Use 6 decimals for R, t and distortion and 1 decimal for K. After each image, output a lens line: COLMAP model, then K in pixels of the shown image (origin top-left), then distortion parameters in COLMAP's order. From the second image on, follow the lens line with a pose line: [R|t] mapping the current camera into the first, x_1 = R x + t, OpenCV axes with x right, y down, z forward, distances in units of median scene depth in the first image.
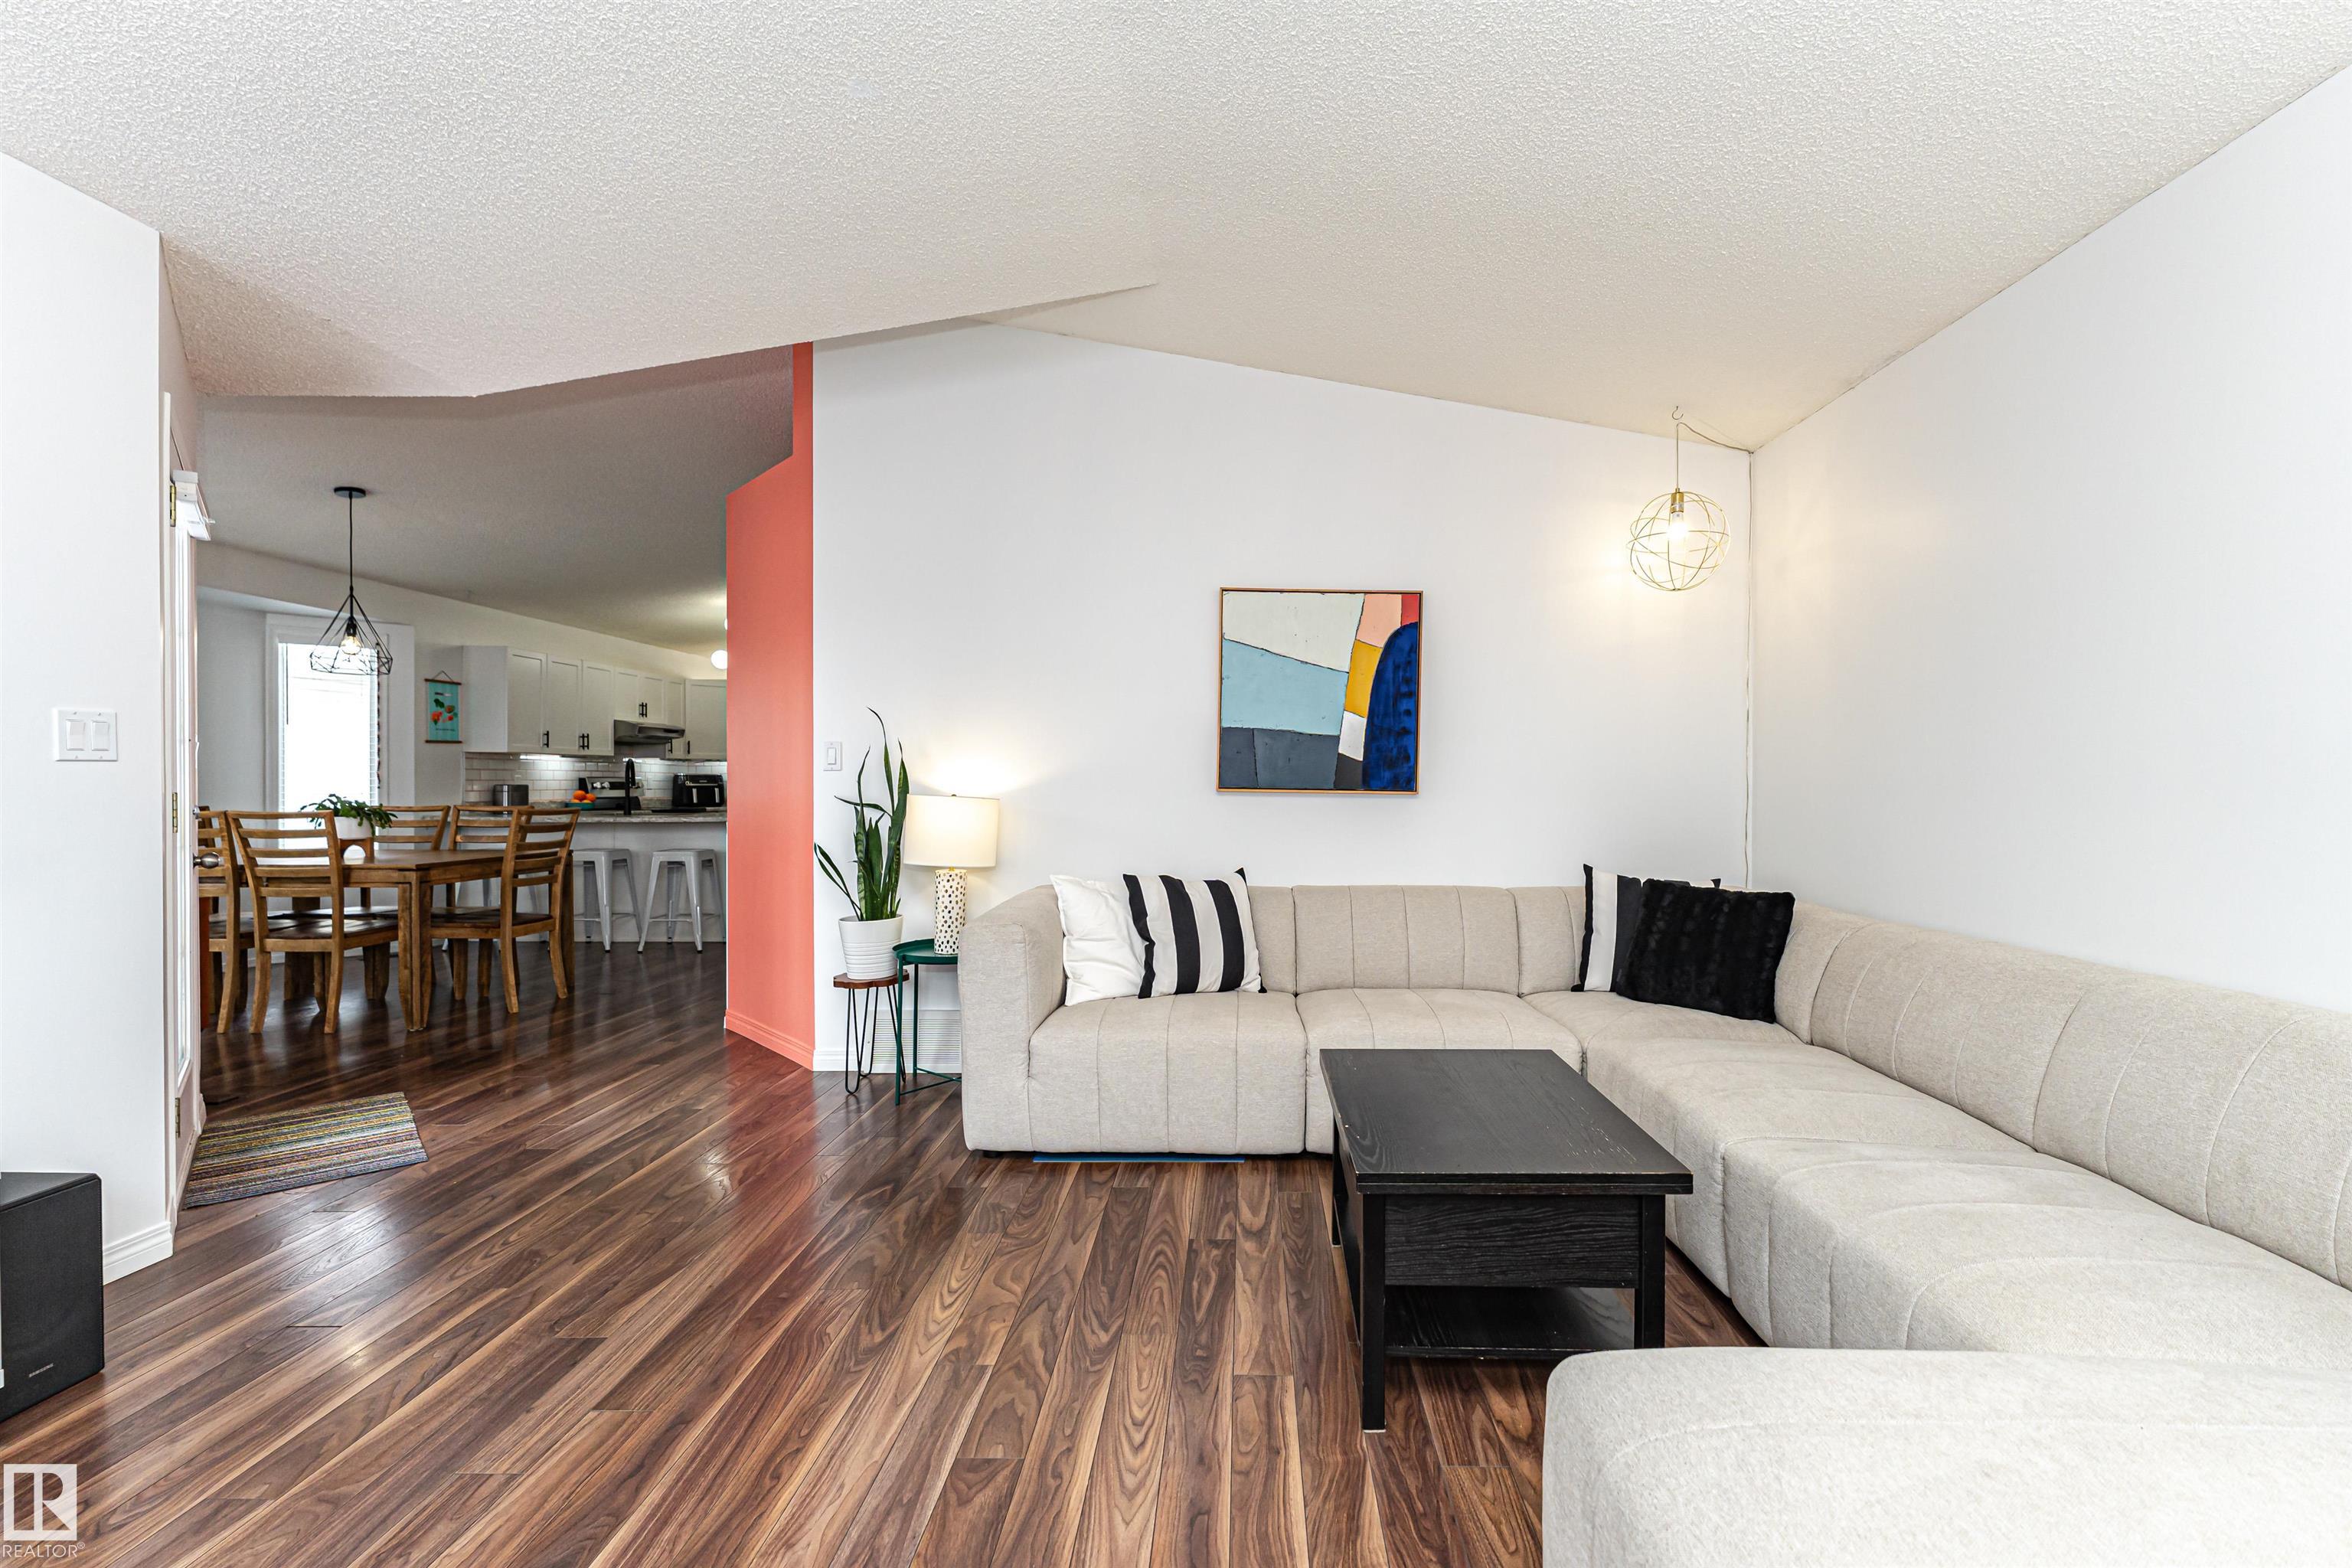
lens RADIAL K [[948.6, 0, 1173.3], [0, 948.6, 787.5], [0, 0, 1]] dist [0.001820, -0.000025]
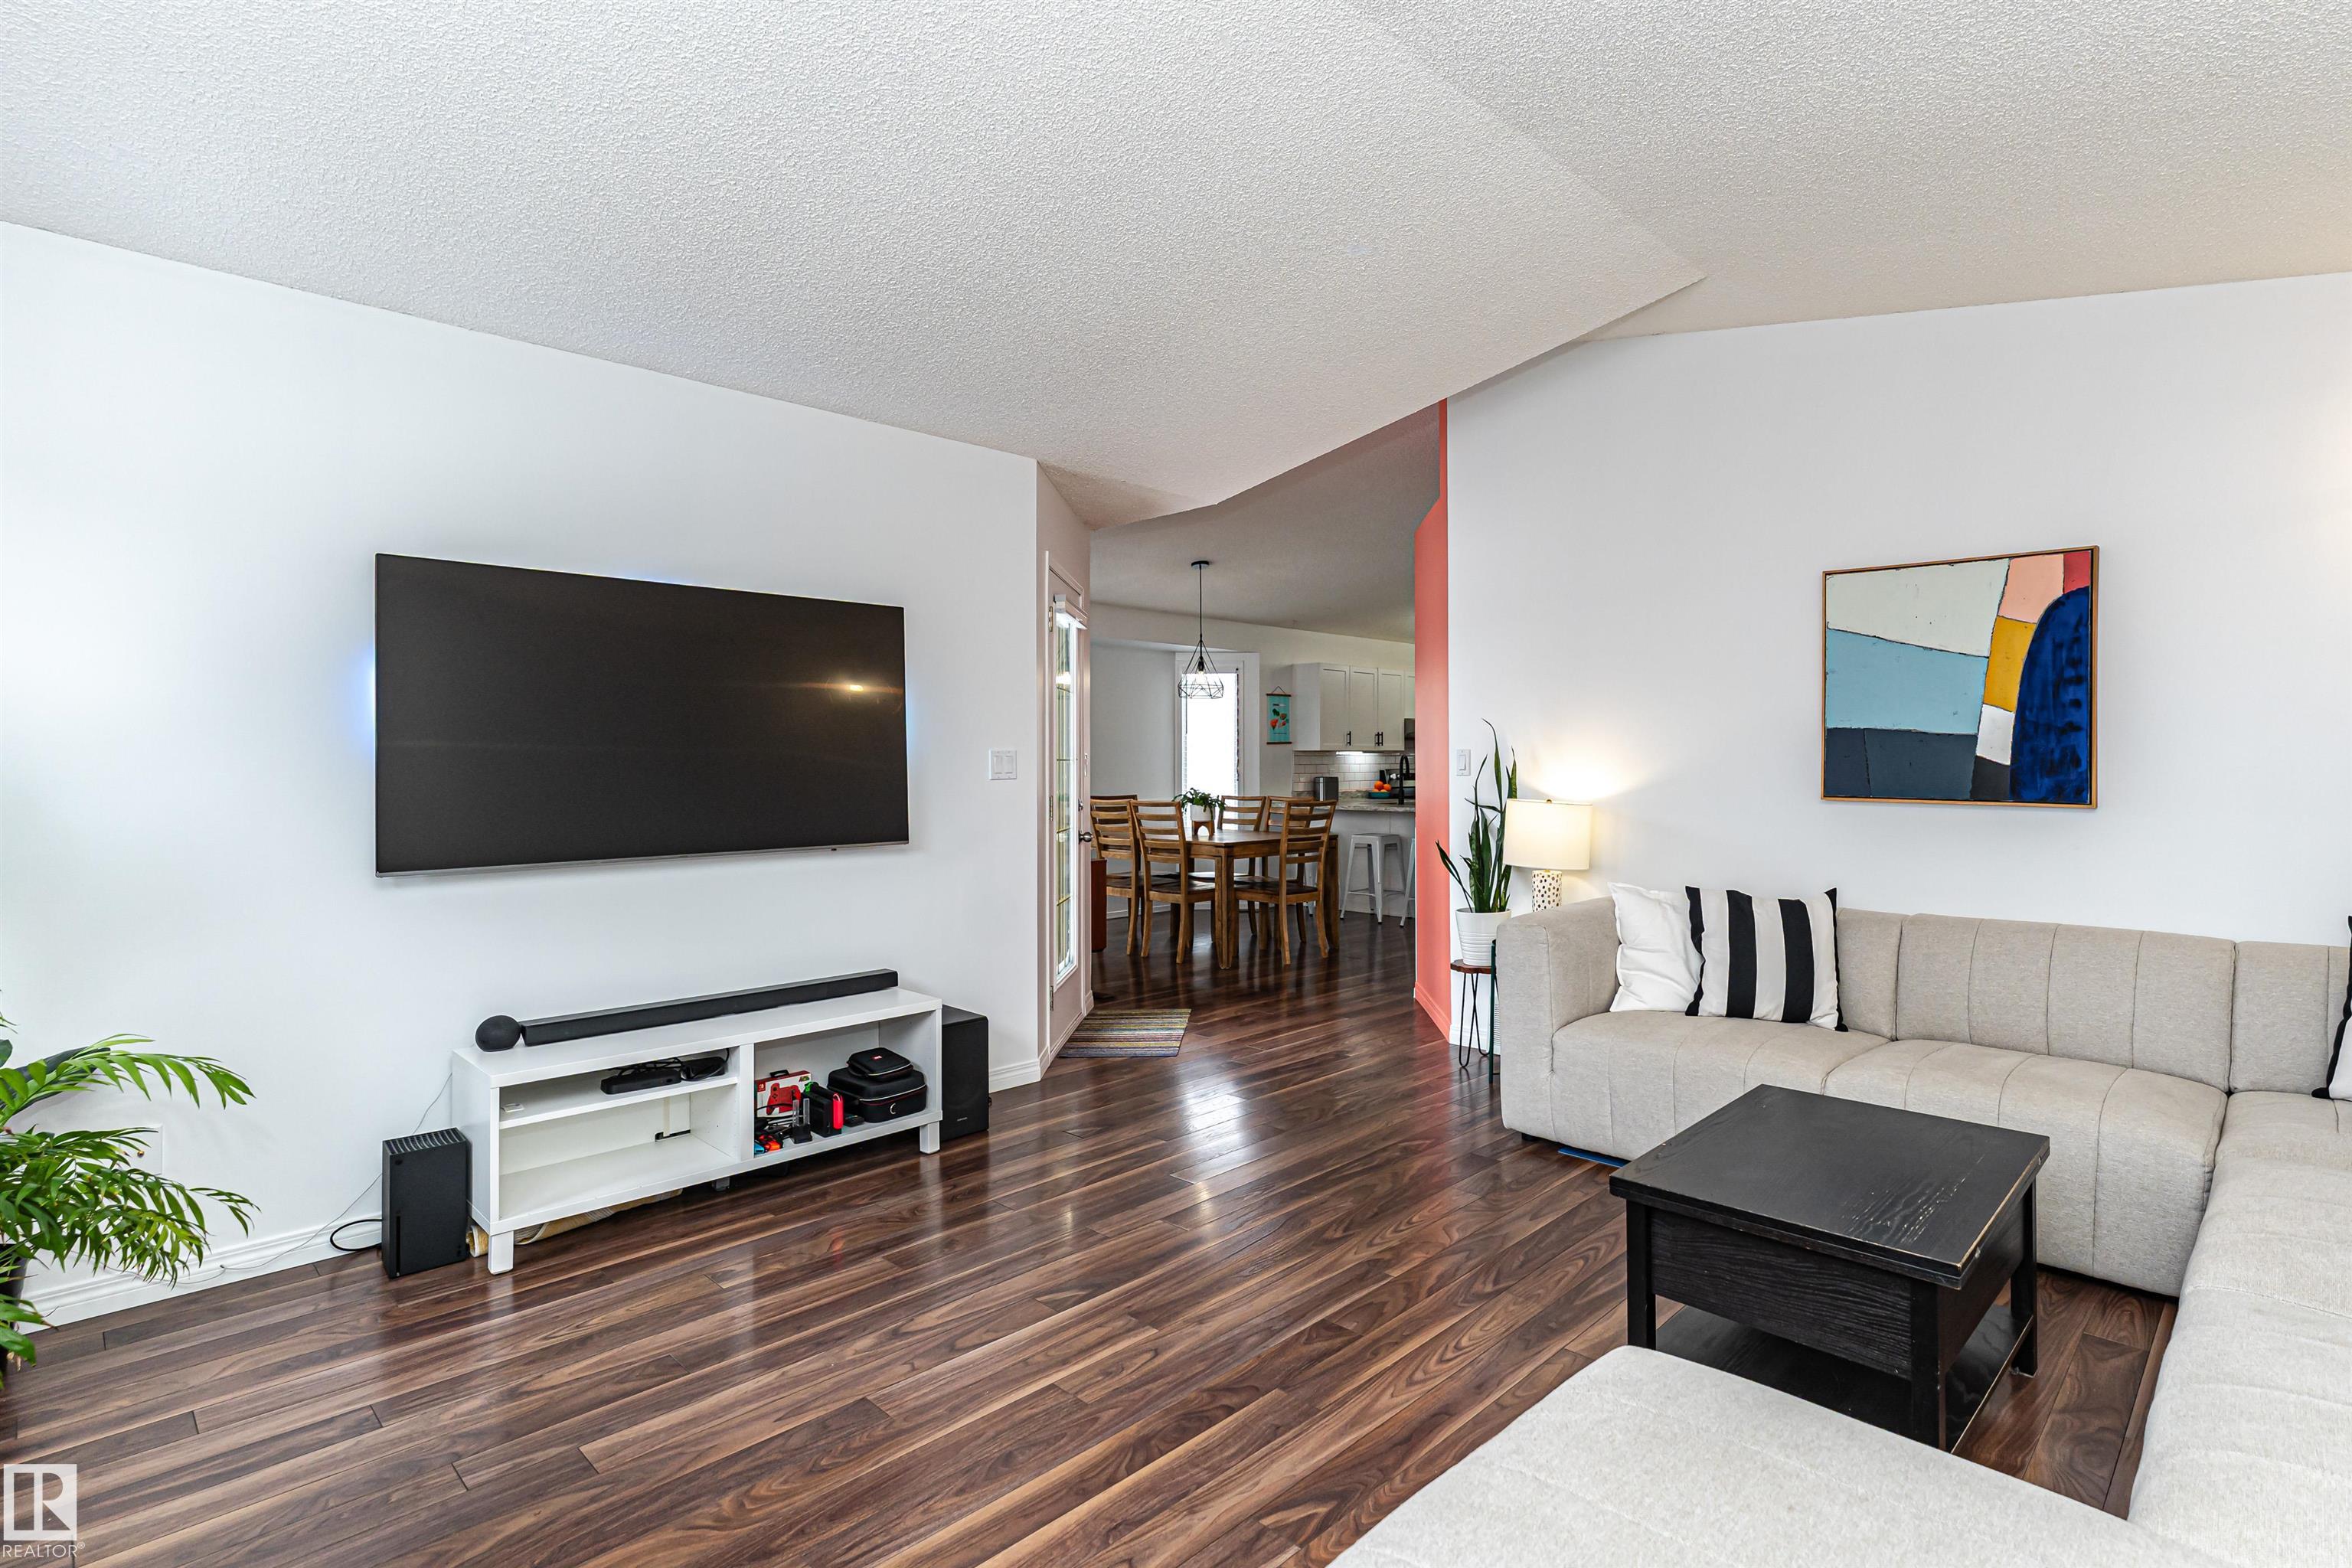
lens RADIAL K [[1012.3, 0, 1292.2], [0, 1012.3, 760.6], [0, 0, 1]] dist [-0.000720, -0.000283]
pose [[0.773695, -0.011423, -0.633455, 0.272545], [0.003689, 0.999902, -0.013526, -0.022785], [0.633548, 0.008128, 0.773661, -0.053820]]
